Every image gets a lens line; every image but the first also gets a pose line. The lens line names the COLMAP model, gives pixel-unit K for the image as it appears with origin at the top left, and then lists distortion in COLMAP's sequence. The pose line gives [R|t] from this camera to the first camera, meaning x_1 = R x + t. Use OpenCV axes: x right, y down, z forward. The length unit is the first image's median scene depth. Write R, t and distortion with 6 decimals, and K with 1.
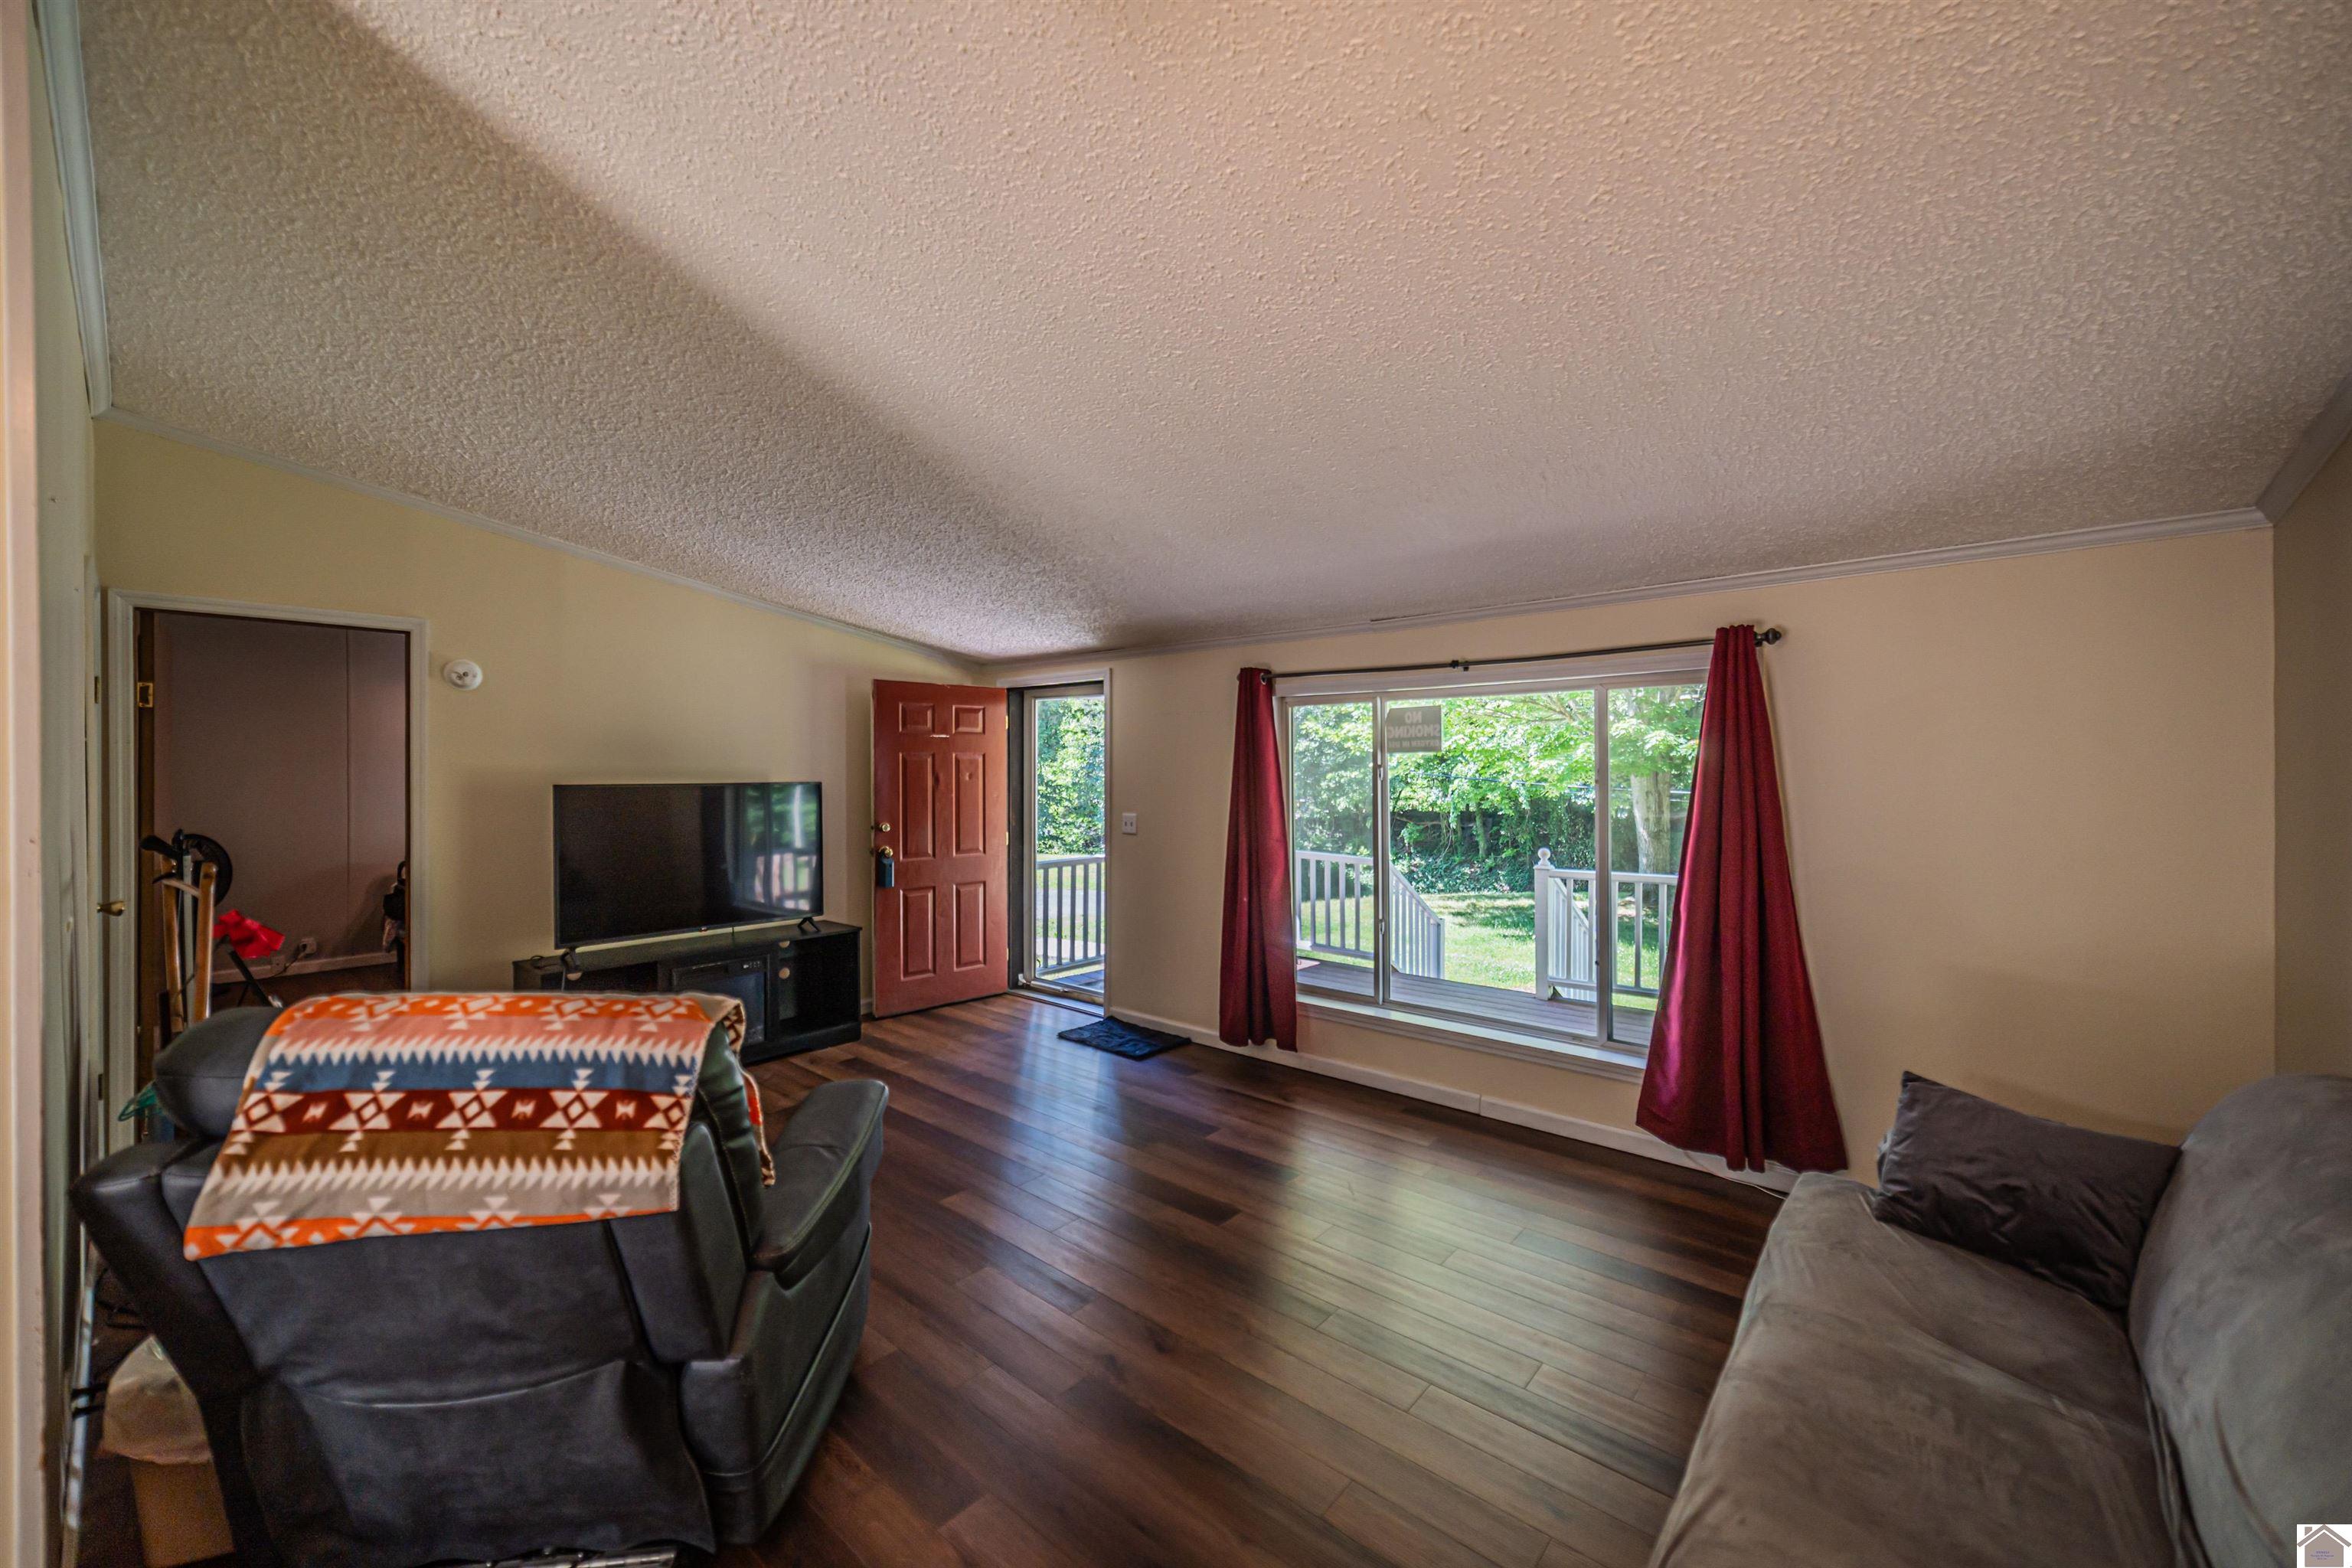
lens RADIAL K [[899.8, 0, 1176.0], [0, 899.8, 784.0], [0, 0, 1]] dist [0.000422, 0.000068]
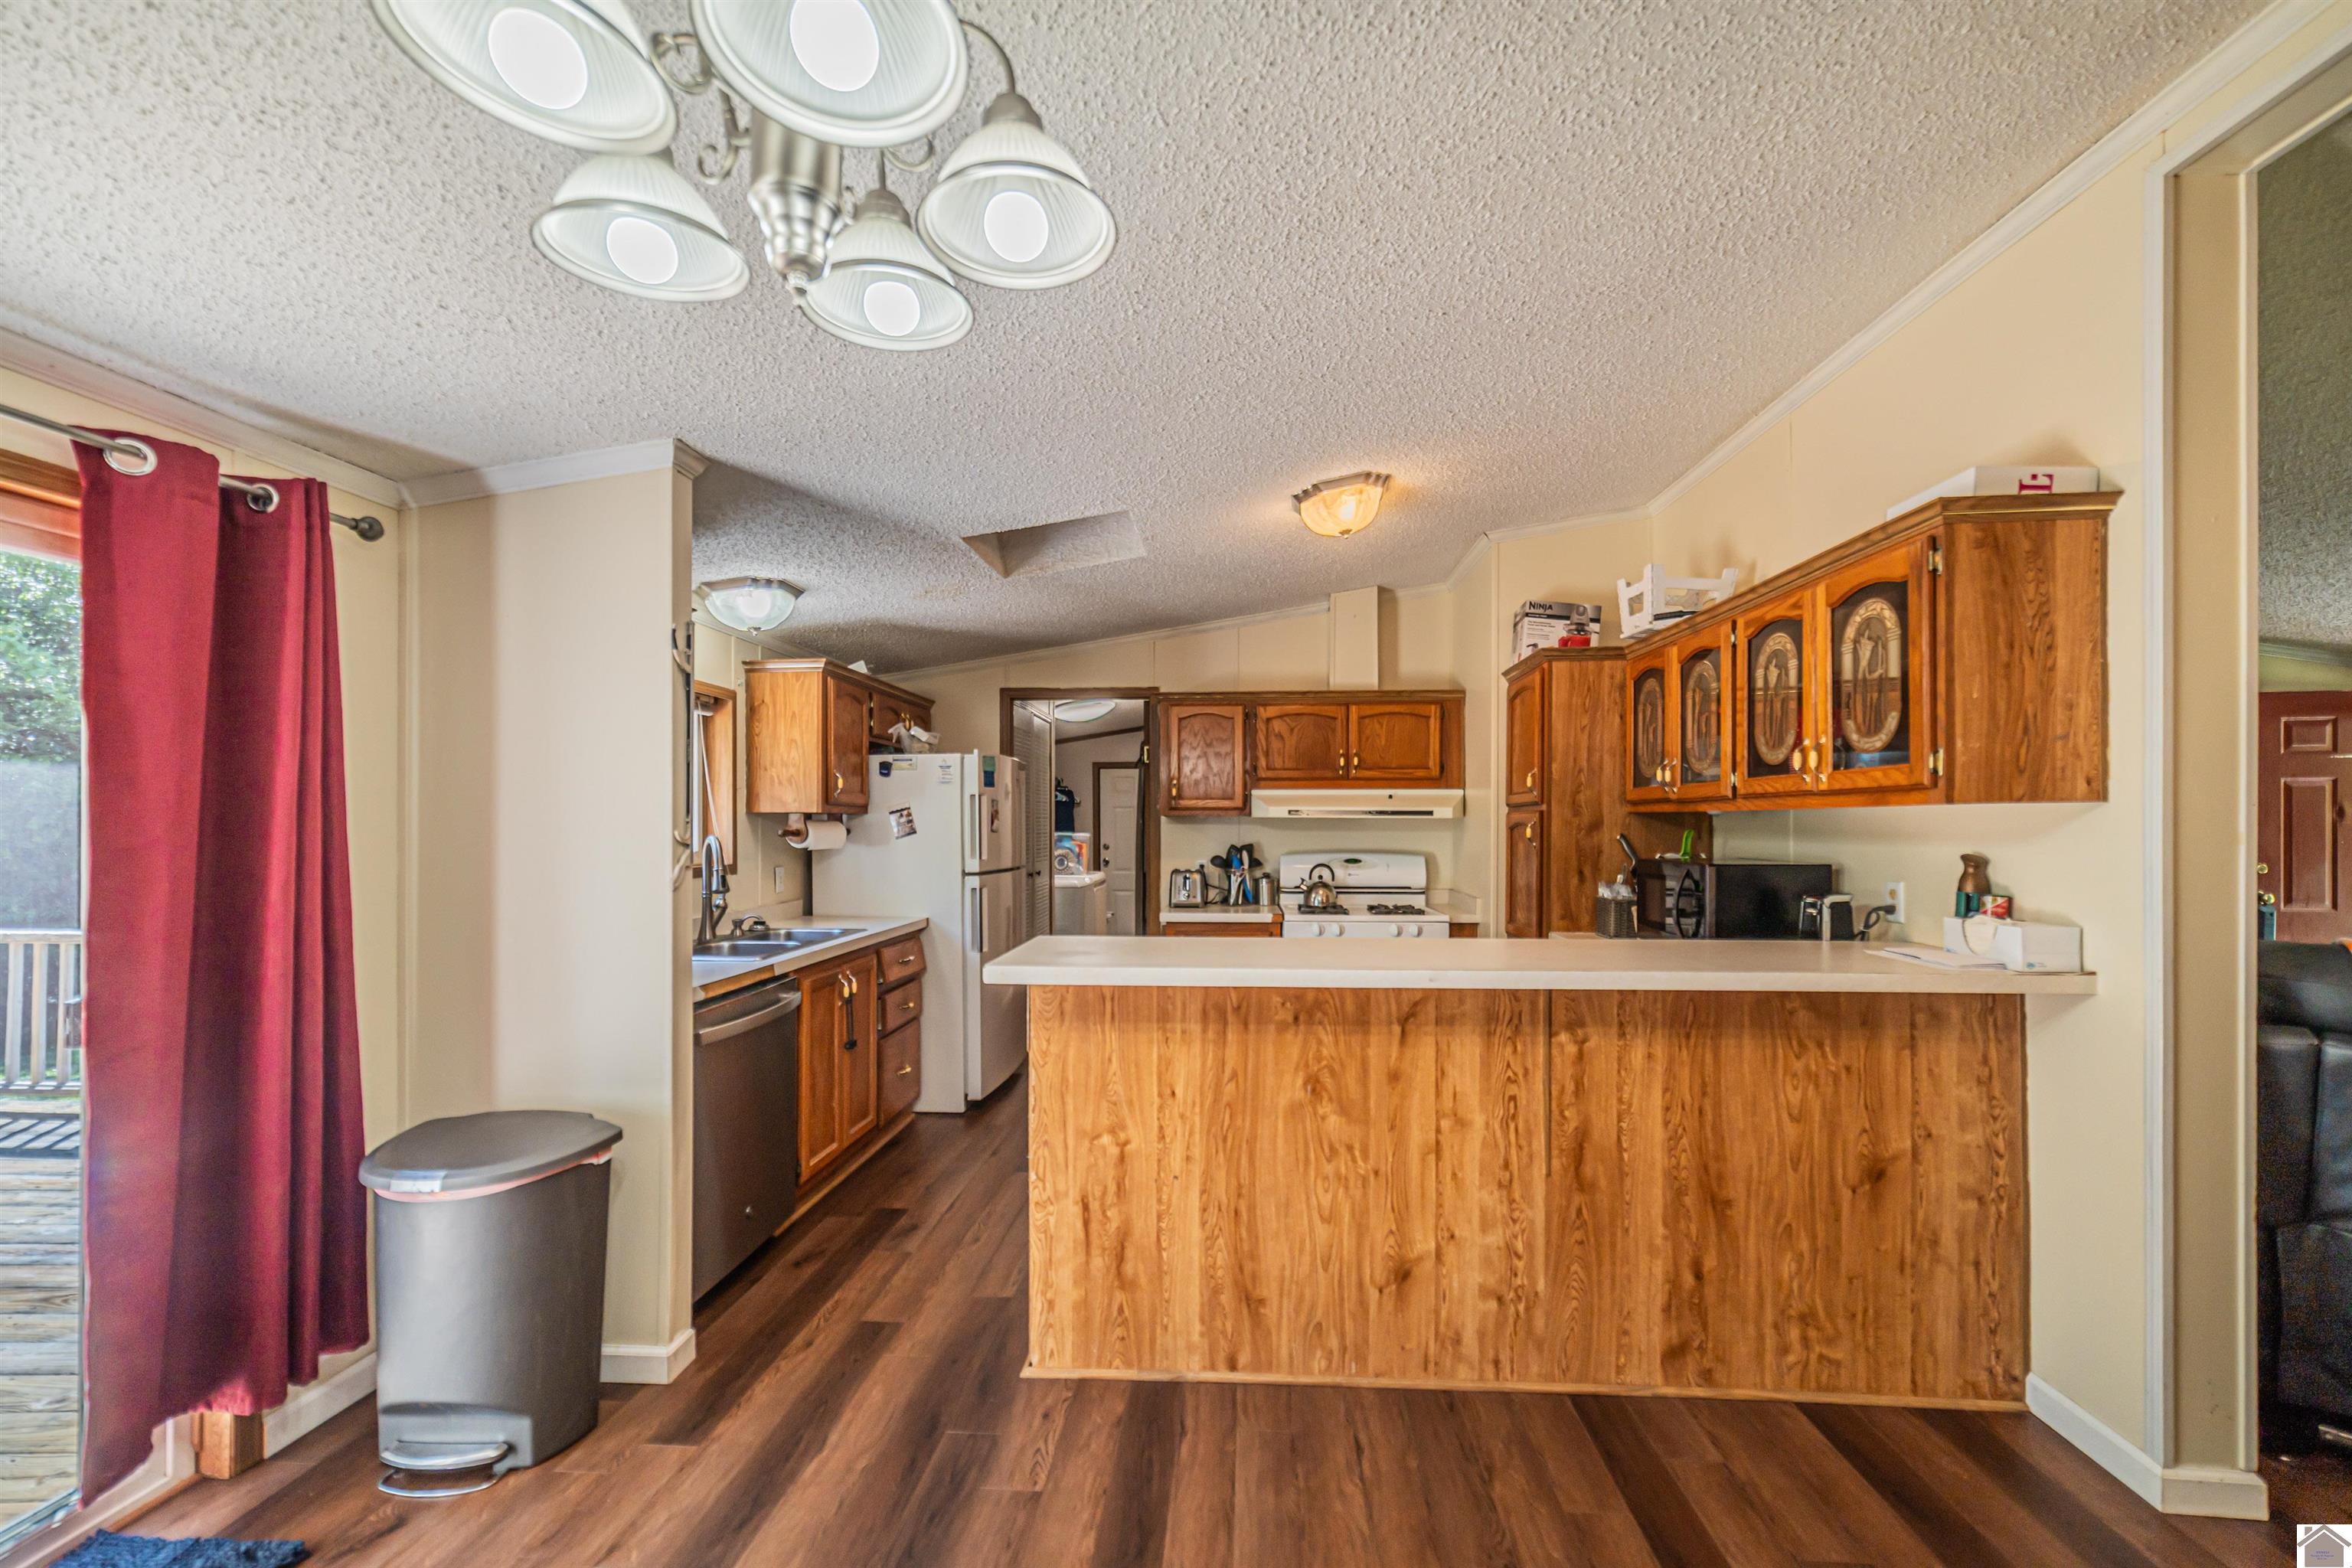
lens RADIAL K [[922.9, 0, 1190.5], [0, 922.9, 828.3], [0, 0, 1]] dist [-0.002942, 0.000182]
pose [[0.610267, 0.000716, -0.792195, -0.289608], [-0.011407, 0.999904, -0.007884, 0.035473], [0.792113, 0.013848, 0.610217, -0.359604]]
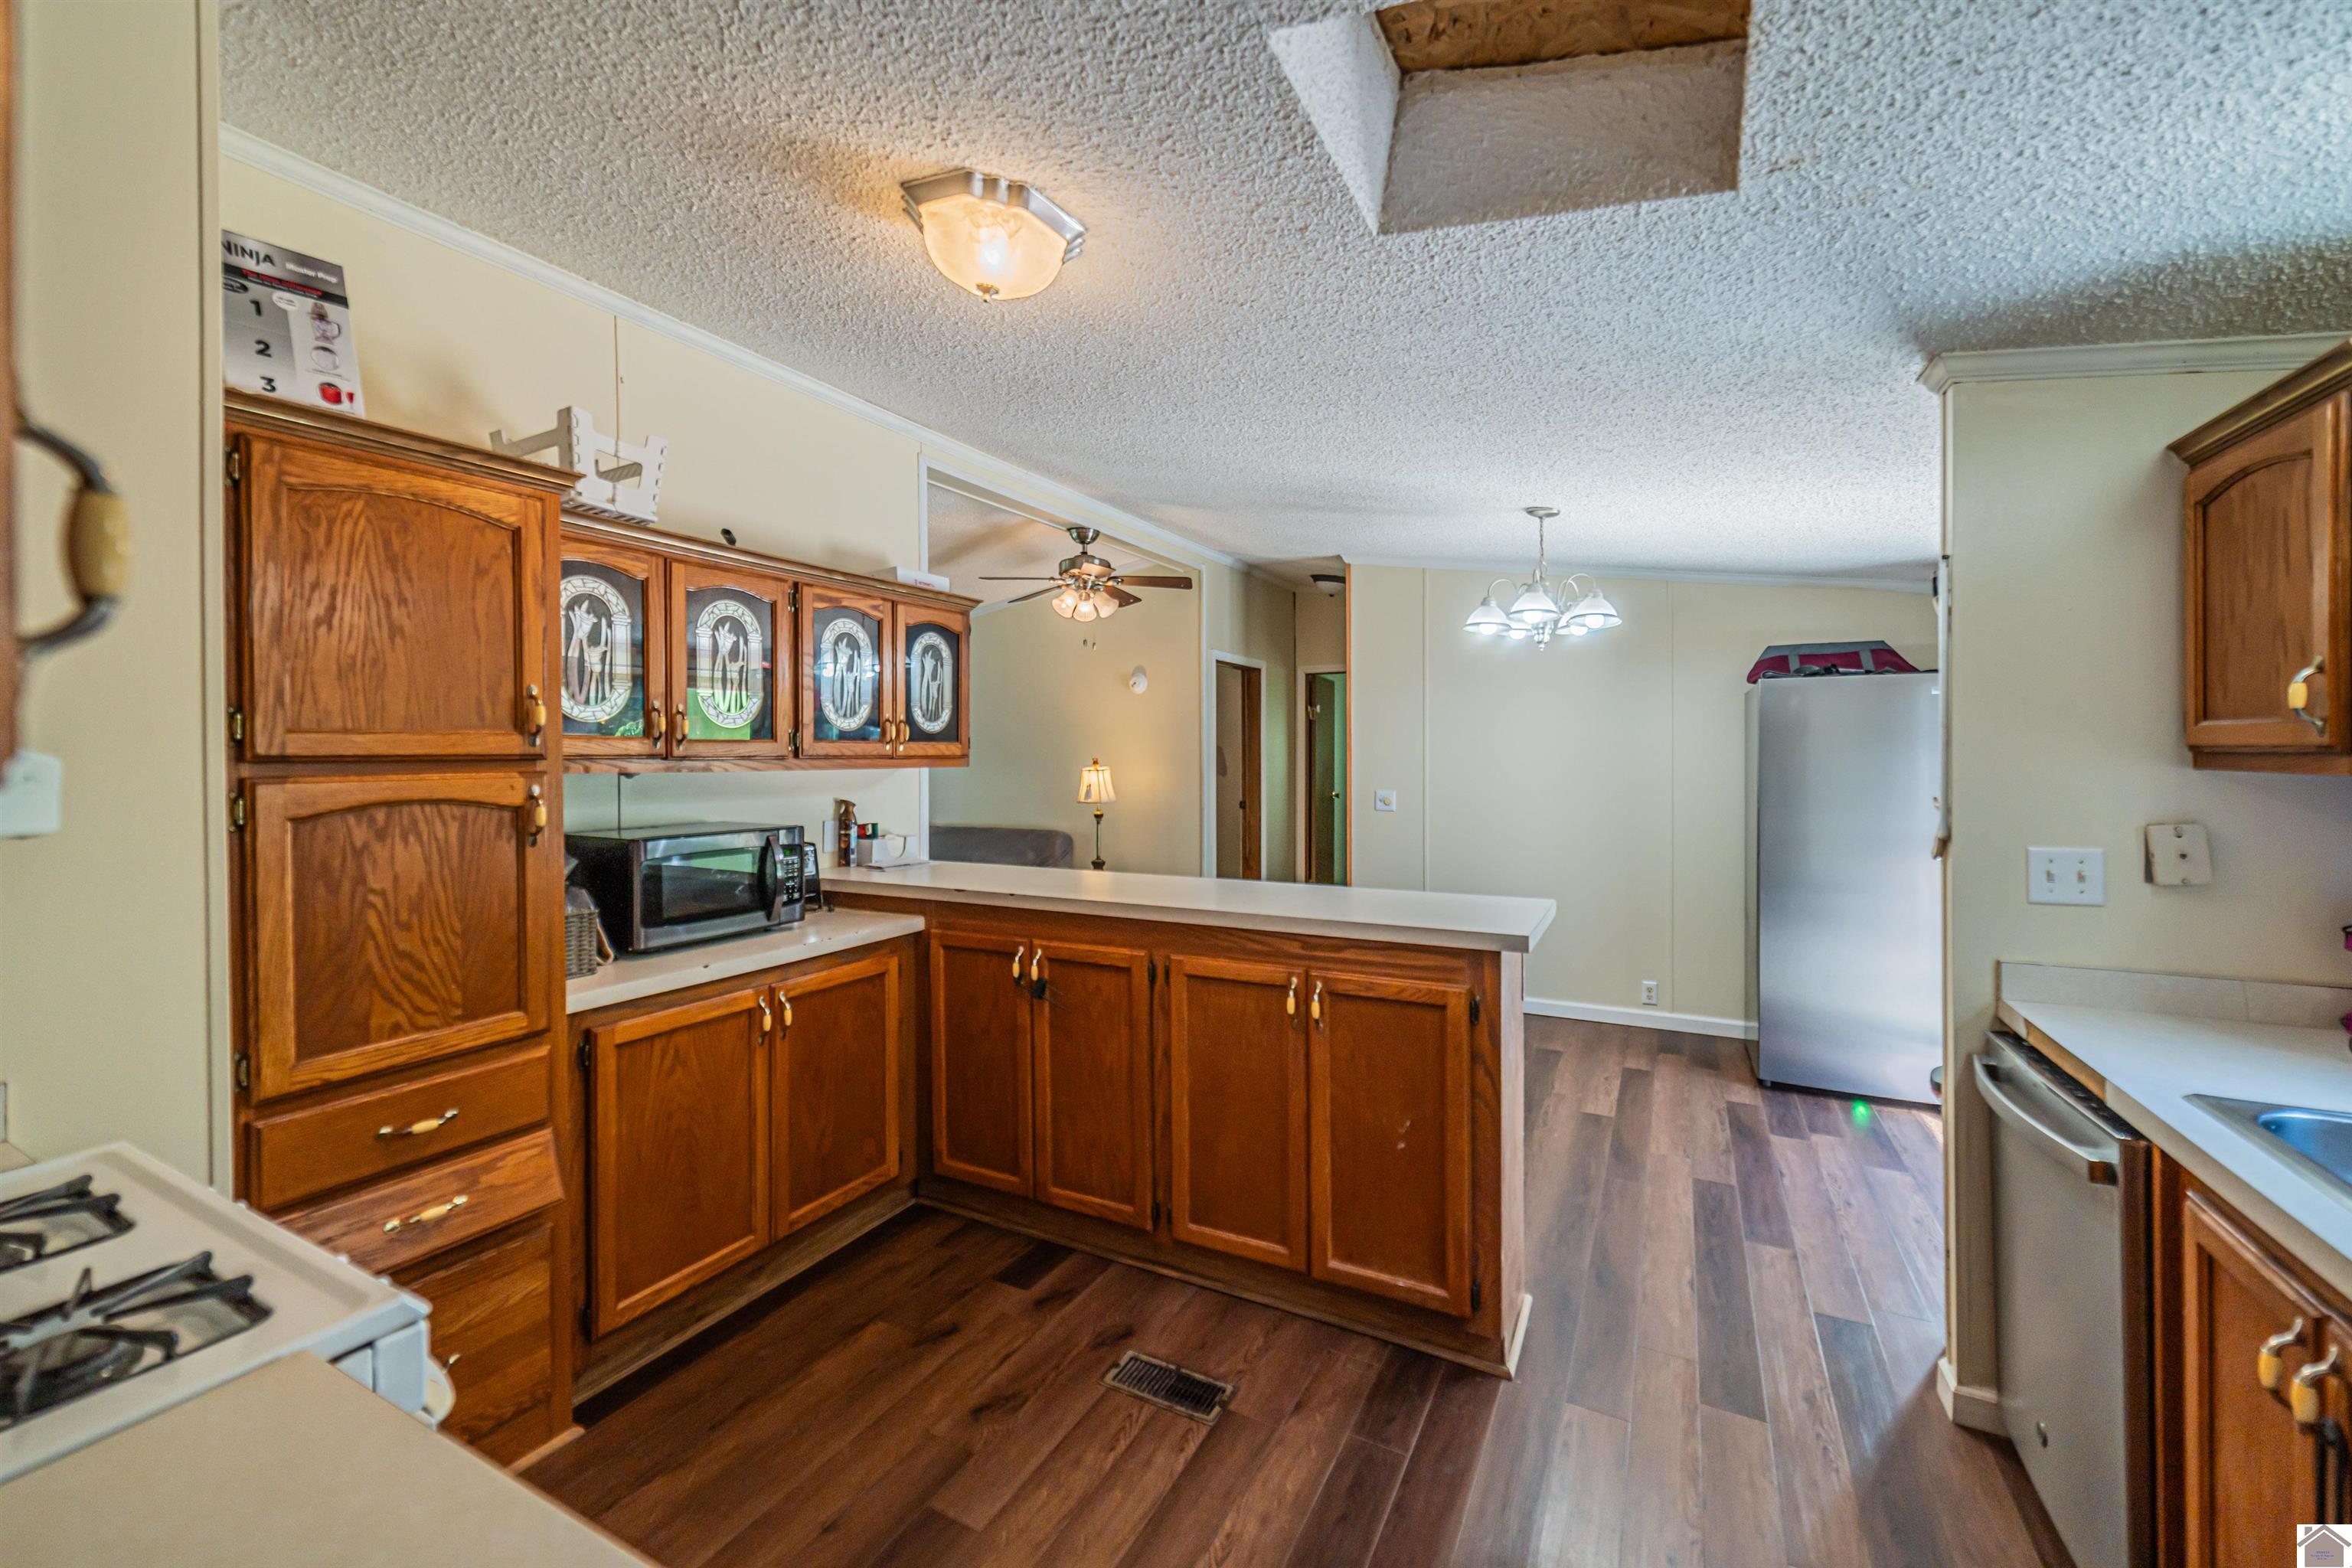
lens RADIAL K [[945.4, 0, 1152.0], [0, 945.4, 754.5], [0, 0, 1]] dist [0.002332, 0.000272]
pose [[-0.206301, -0.000790, 0.978488, -1.262901], [0.019547, 0.999797, 0.004928, 0.004213], [-0.978293, 0.020143, -0.206243, 0.216704]]
